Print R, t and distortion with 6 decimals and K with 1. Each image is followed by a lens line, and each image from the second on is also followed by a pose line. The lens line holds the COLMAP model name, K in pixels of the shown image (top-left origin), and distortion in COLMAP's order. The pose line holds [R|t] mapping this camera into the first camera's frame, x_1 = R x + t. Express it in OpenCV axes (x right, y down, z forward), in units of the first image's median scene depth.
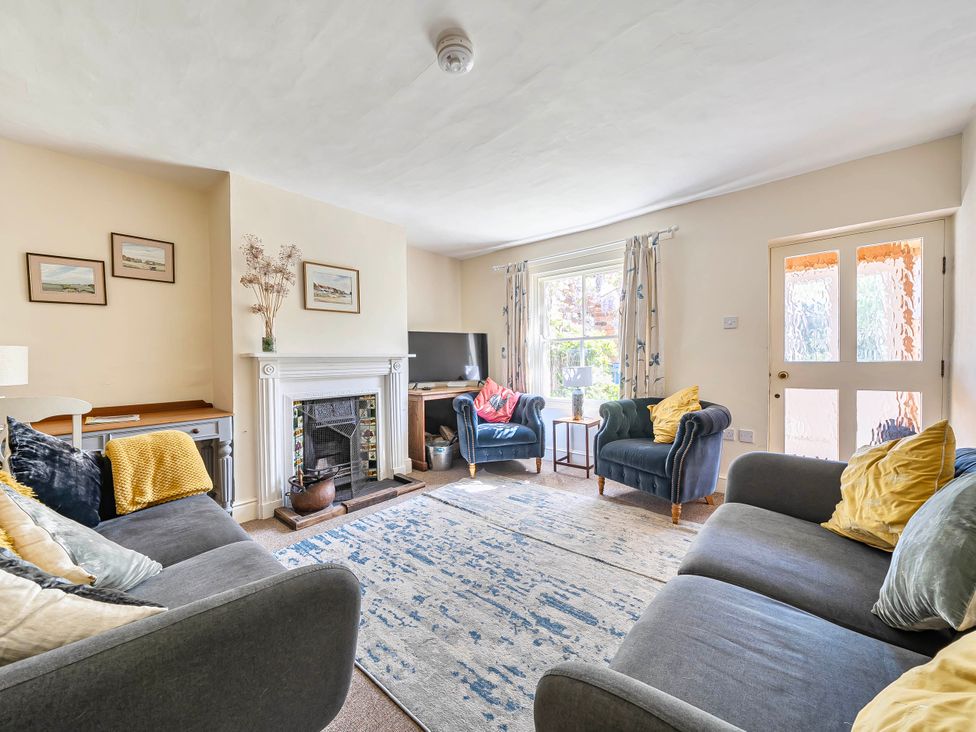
lens RADIAL K [[370.2, 0, 488.0], [0, 370.2, 366.0], [0, 0, 1]] dist [-0.000087, -0.000043]
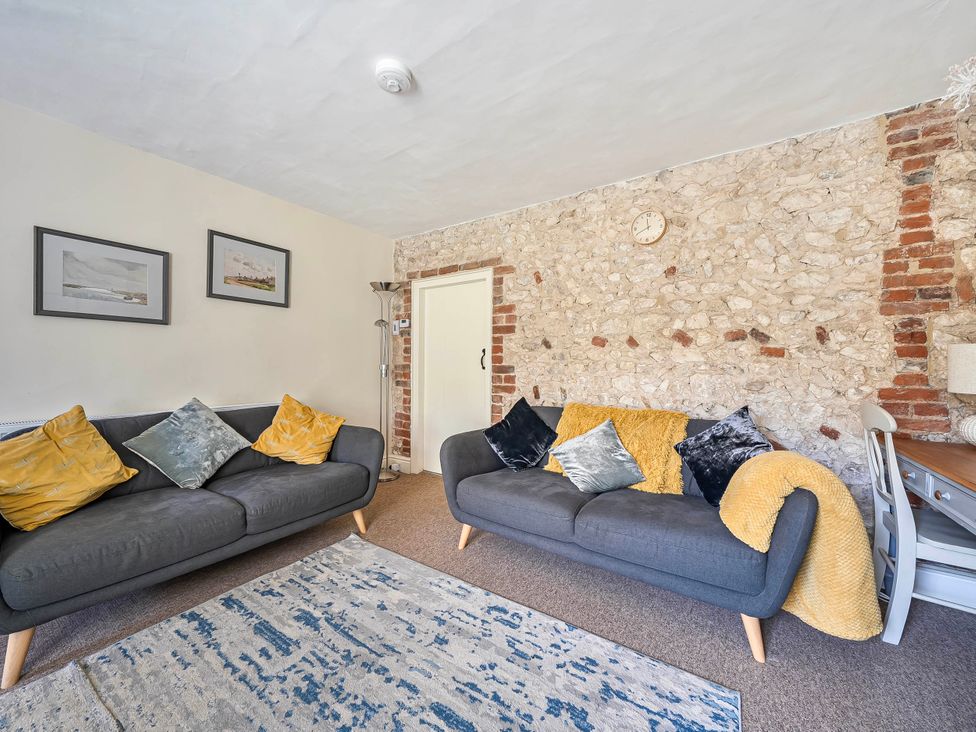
lens RADIAL K [[370.2, 0, 488.0], [0, 370.2, 366.0], [0, 0, 1]] dist [-0.000087, -0.000043]
pose [[-0.993216, 0.006331, -0.116109, -0.176395], [0.003888, 0.999766, 0.021258, -0.028034], [0.116217, 0.020662, -0.993009, 1.643856]]
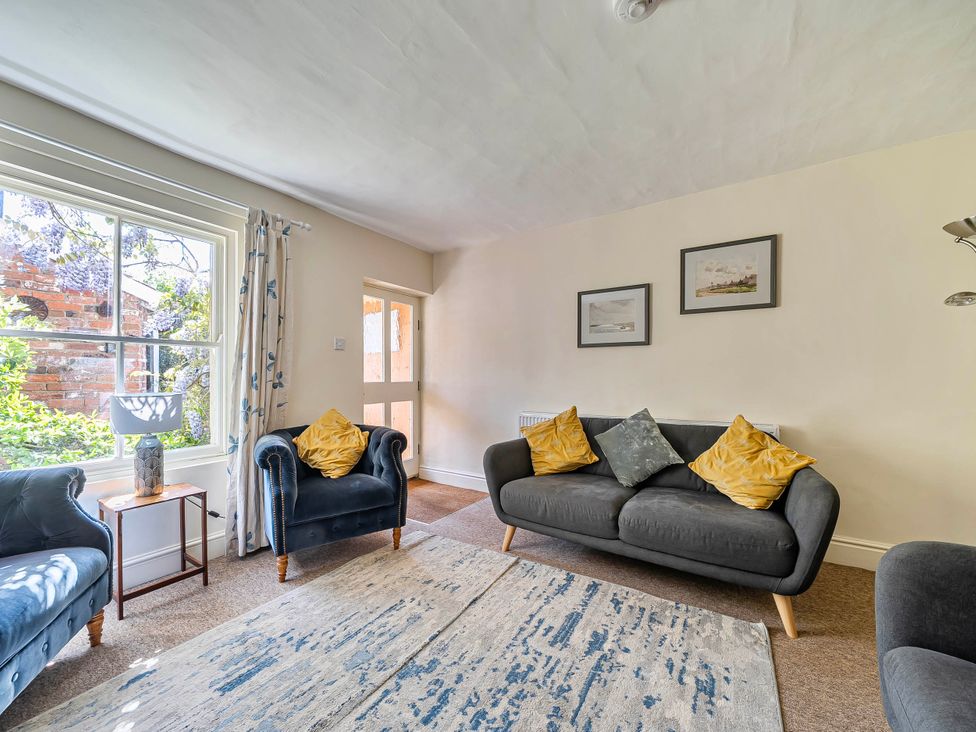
lens RADIAL K [[385.4, 0, 479.6], [0, 385.4, 375.1], [0, 0, 1]] dist [-0.003020, -0.000433]
pose [[-0.123610, 0.016322, 0.992197, -0.670457], [0.016952, 0.999754, -0.014334, -0.014957], [-0.992186, 0.015048, -0.123856, 1.134976]]
